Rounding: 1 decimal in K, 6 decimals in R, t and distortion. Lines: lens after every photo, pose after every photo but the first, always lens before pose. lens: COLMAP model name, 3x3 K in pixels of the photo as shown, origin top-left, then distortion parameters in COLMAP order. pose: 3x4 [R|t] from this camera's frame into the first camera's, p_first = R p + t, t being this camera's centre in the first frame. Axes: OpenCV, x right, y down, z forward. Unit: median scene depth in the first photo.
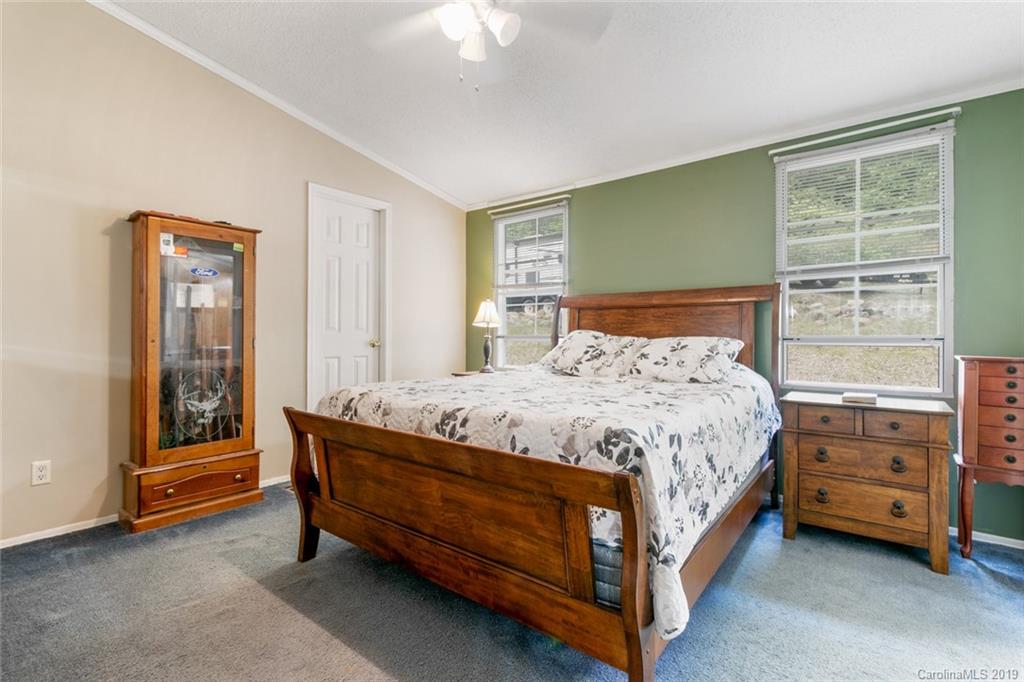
lens RADIAL K [[477.1, 0, 510.8], [0, 477.1, 339.1], [0, 0, 1]] dist [0.001320, -0.000243]
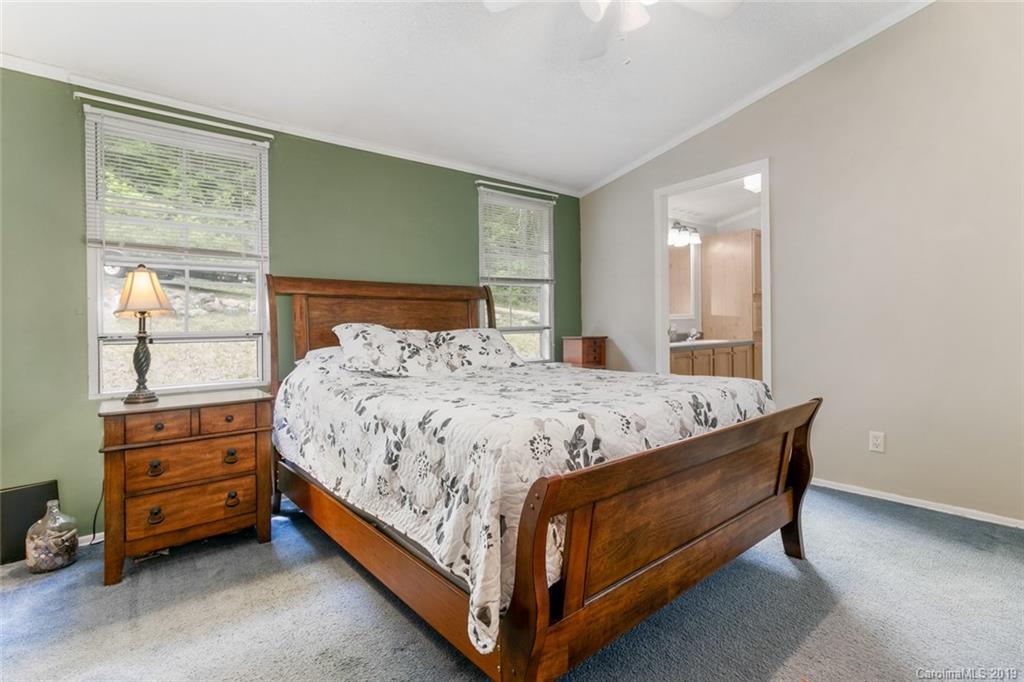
lens RADIAL K [[477.1, 0, 512.6], [0, 477.1, 333.5], [0, 0, 1]] dist [0.001320, -0.000243]
pose [[0.211352, -0.022945, 0.977141, -0.649214], [0.022272, 0.999578, 0.018654, -0.011334], [-0.977156, 0.017820, 0.211774, 0.626888]]
